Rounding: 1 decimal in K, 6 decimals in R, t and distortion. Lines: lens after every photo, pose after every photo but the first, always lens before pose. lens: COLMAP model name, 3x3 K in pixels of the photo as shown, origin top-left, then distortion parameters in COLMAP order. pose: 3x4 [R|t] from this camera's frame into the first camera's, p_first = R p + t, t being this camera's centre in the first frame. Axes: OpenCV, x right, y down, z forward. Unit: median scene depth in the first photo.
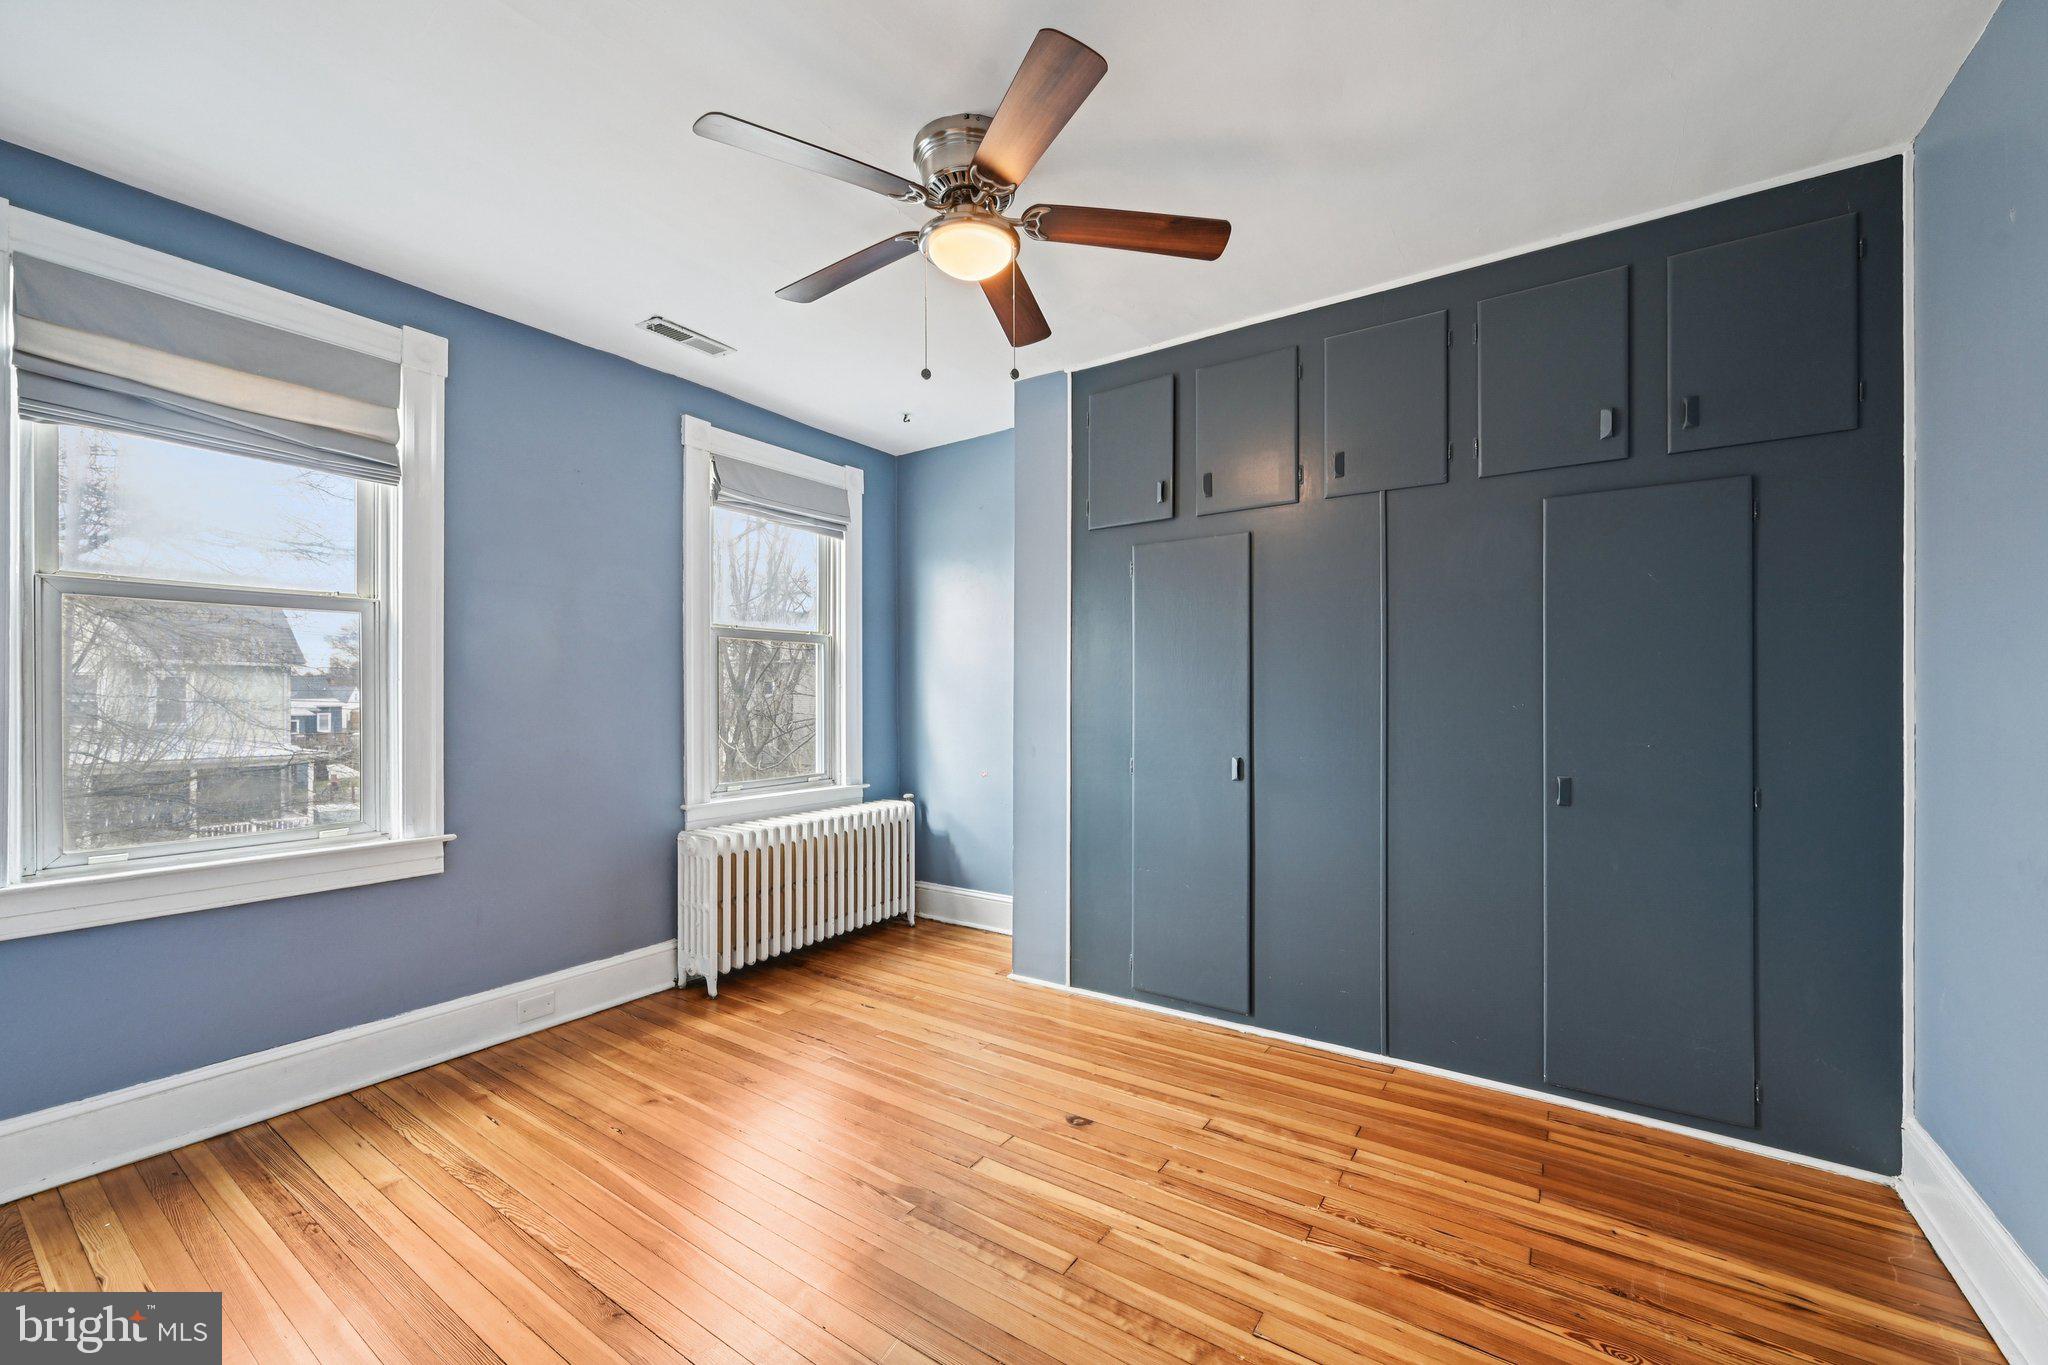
lens RADIAL K [[805.2, 0, 1038.2], [0, 805.2, 692.0], [0, 0, 1]] dist [-0.003346, 0.000447]
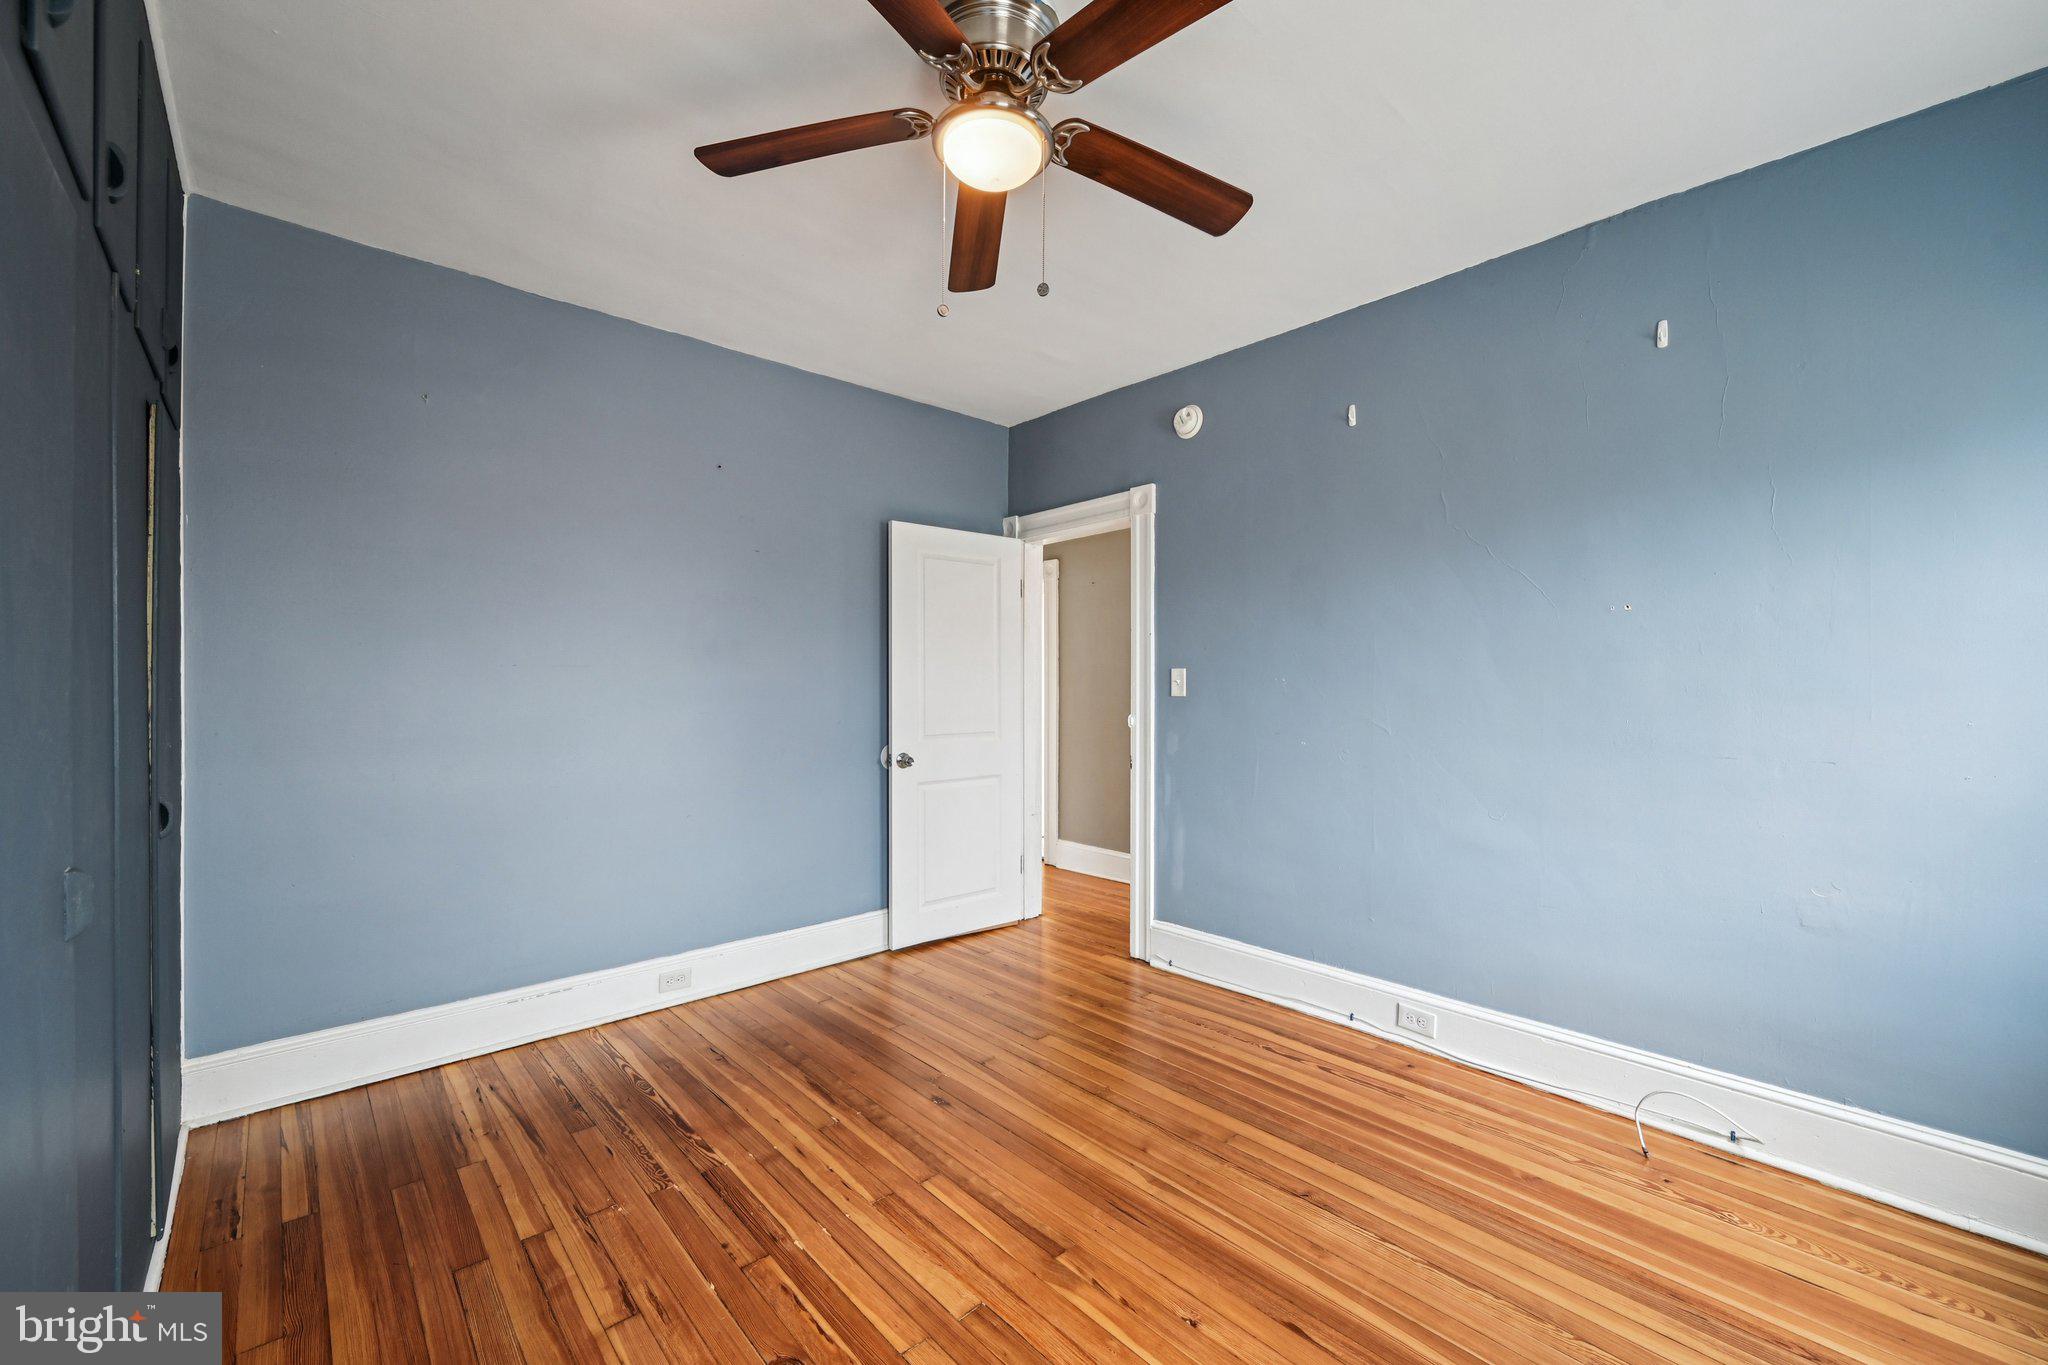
lens RADIAL K [[805.2, 0, 1031.8], [0, 805.2, 682.8], [0, 0, 1]] dist [-0.003346, 0.000447]
pose [[-0.972300, 0.002029, 0.233728, -0.289218], [0.000478, 0.999977, -0.006694, 0.007218], [-0.233737, -0.006397, -0.972279, 1.618633]]
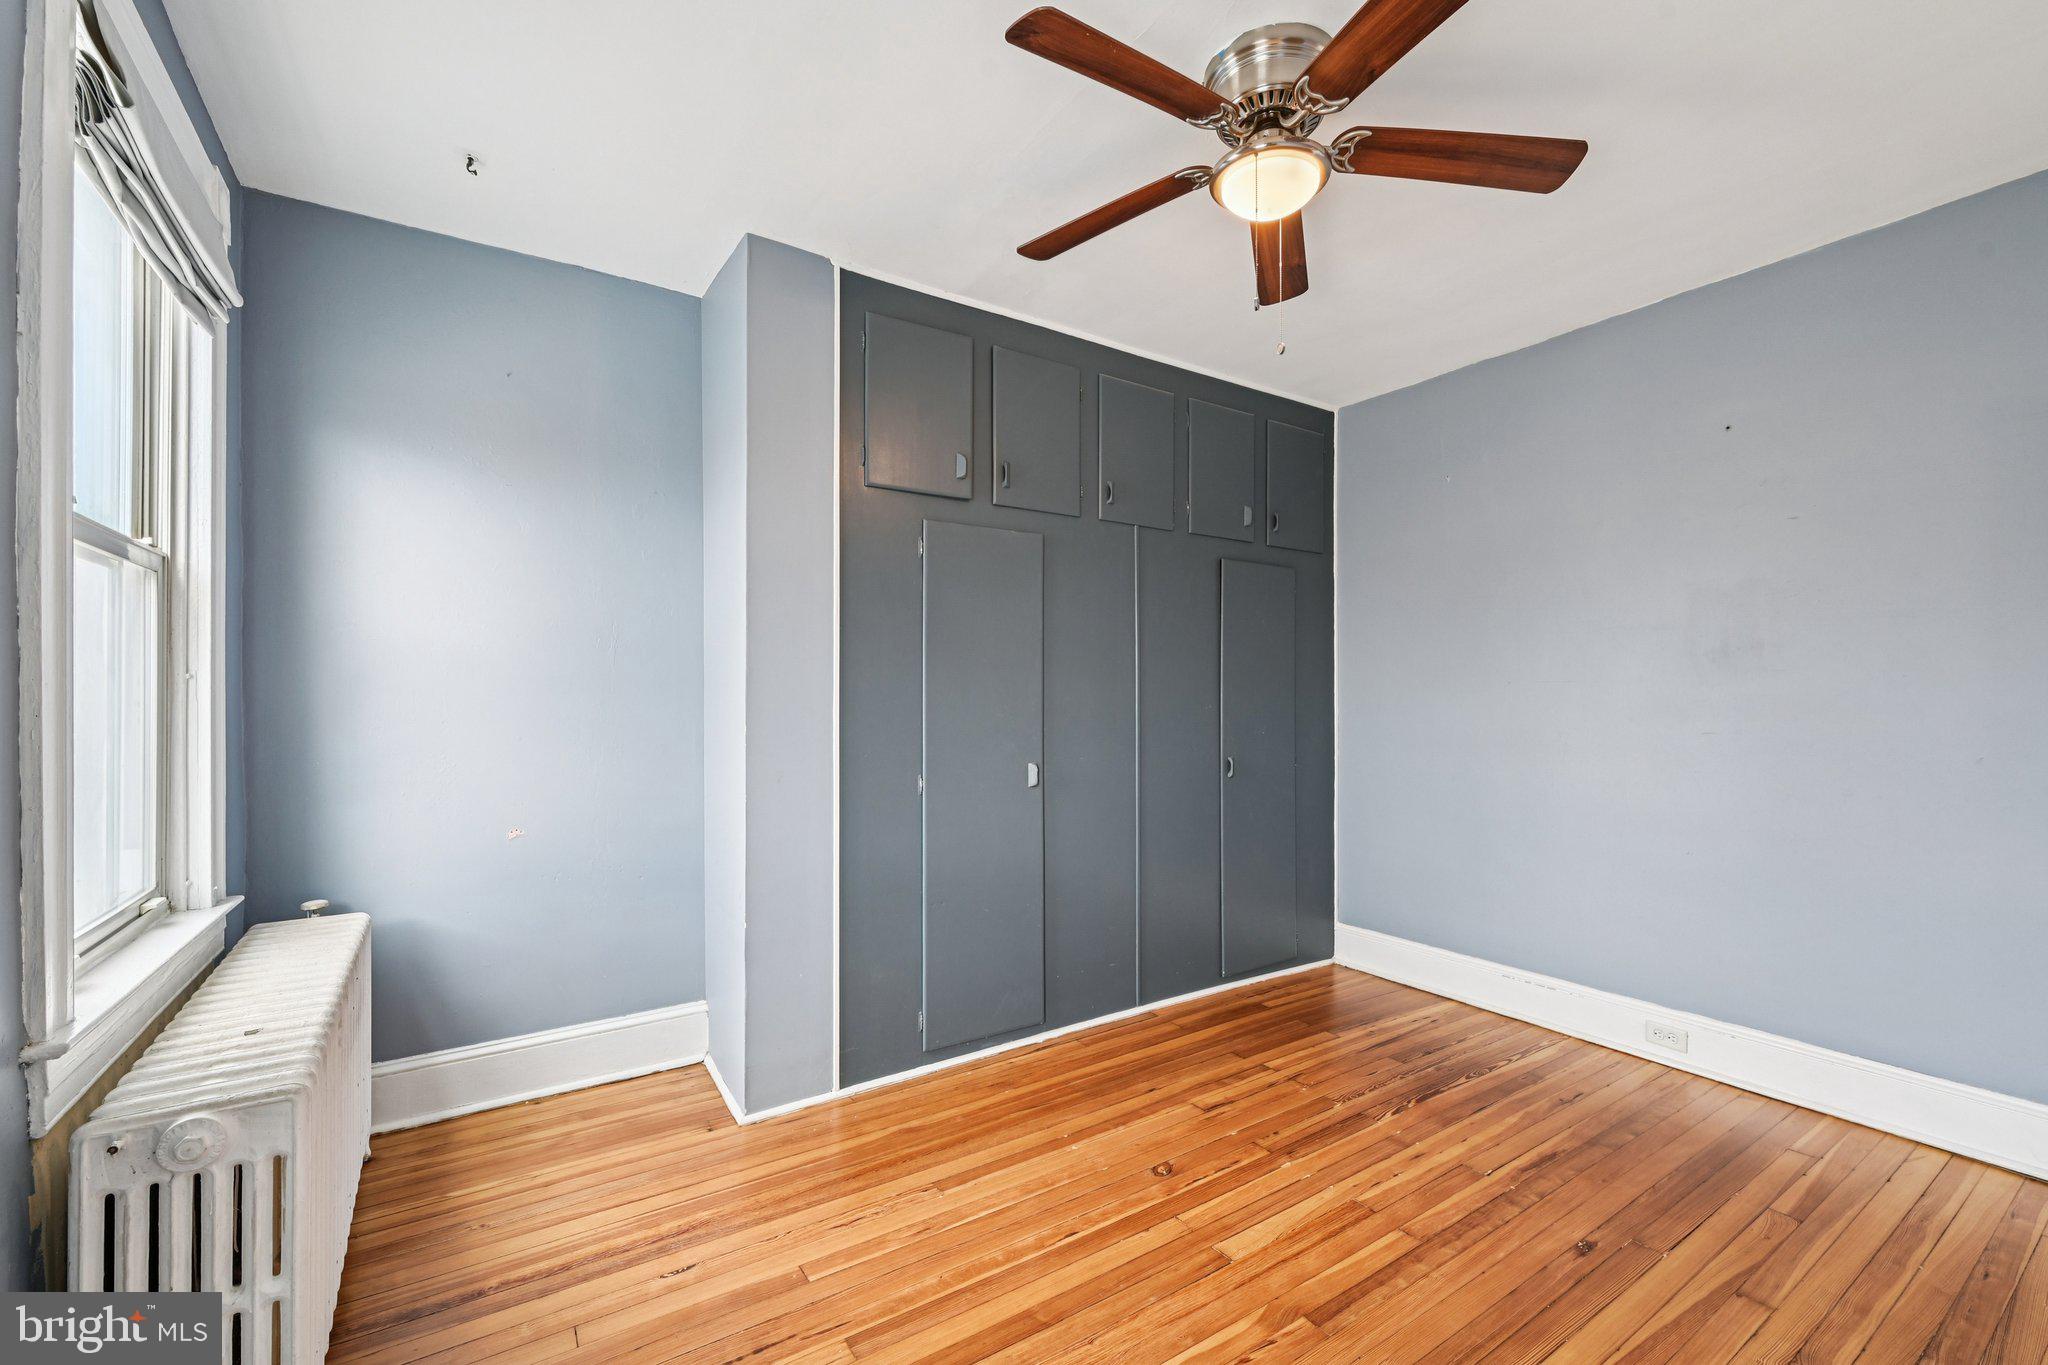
lens RADIAL K [[845.0, 0, 1031.8], [0, 845.0, 688.4], [0, 0, 1]] dist [-0.000638, -0.000077]
pose [[0.386202, 0.015303, 0.922287, -0.918712], [-0.004636, 0.999882, -0.014650, 0.009430], [-0.922402, 0.001382, 0.386228, 0.795908]]
